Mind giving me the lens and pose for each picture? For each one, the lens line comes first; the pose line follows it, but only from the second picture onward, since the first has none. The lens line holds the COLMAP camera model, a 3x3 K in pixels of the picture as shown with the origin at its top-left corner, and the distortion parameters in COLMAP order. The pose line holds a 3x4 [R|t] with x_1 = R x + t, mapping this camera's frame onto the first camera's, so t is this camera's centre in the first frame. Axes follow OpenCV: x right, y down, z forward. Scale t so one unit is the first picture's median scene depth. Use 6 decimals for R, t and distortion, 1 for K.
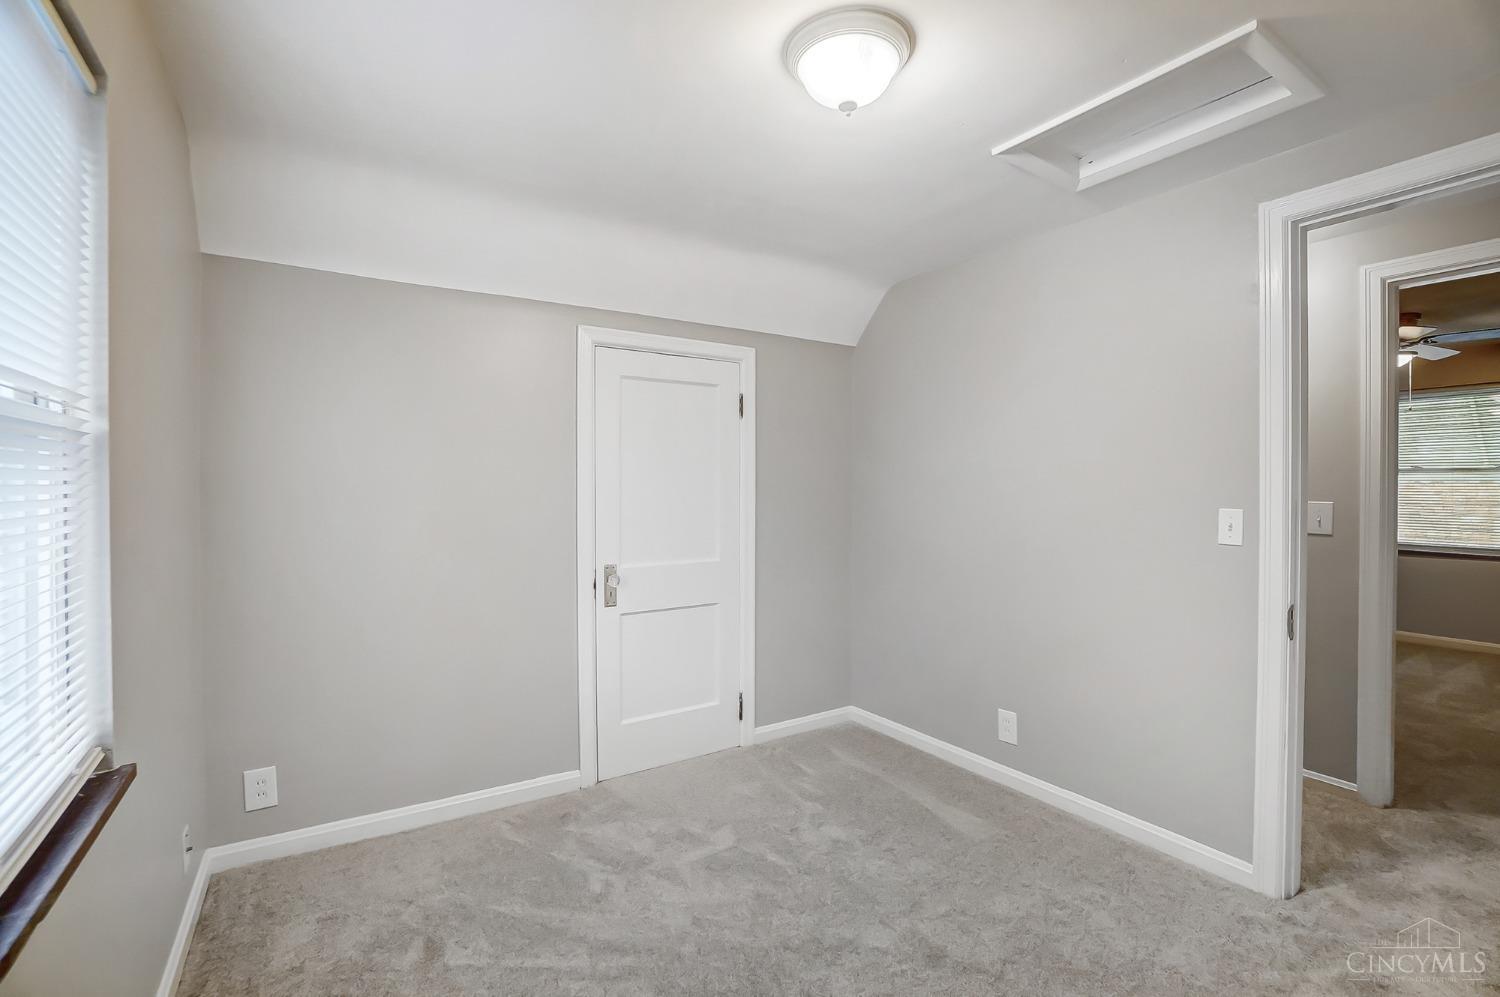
lens RADIAL K [[678.5, 0, 740.1], [0, 678.5, 495.3], [0, 0, 1]] dist [-0.058343, 0.022801]
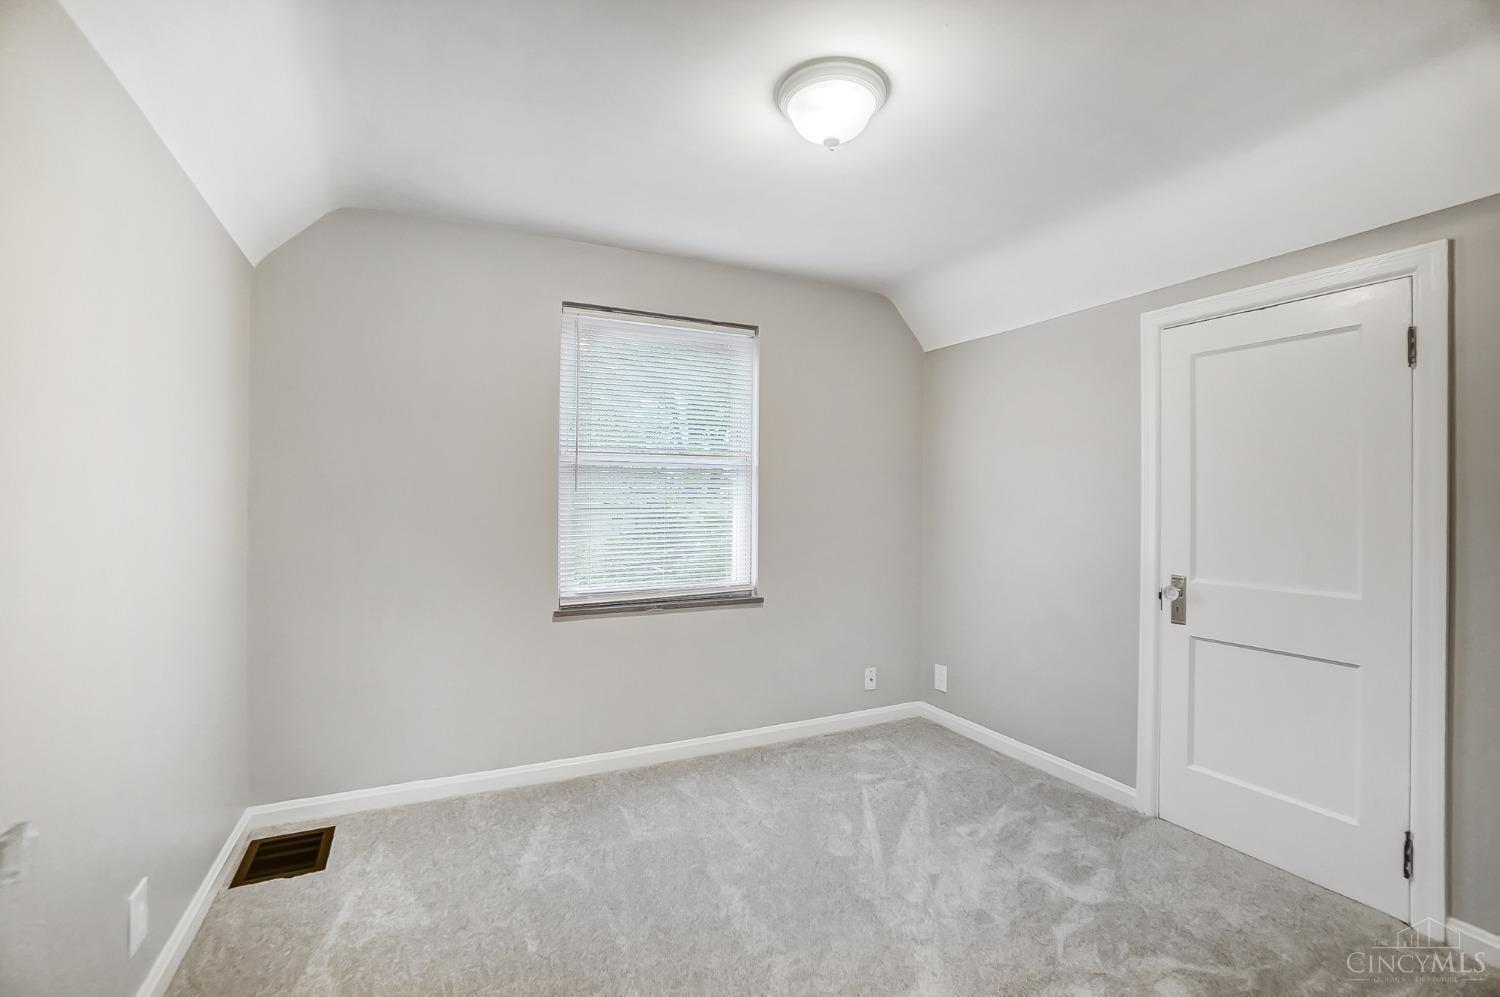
lens RADIAL K [[678.5, 0, 740.1], [0, 678.5, 495.3], [0, 0, 1]] dist [-0.058343, 0.022801]
pose [[-0.126115, -0.001477, -0.992014, 0.741078], [-0.018288, 0.999832, 0.000837, 0.009520], [0.991847, 0.018247, -0.126121, 0.561028]]
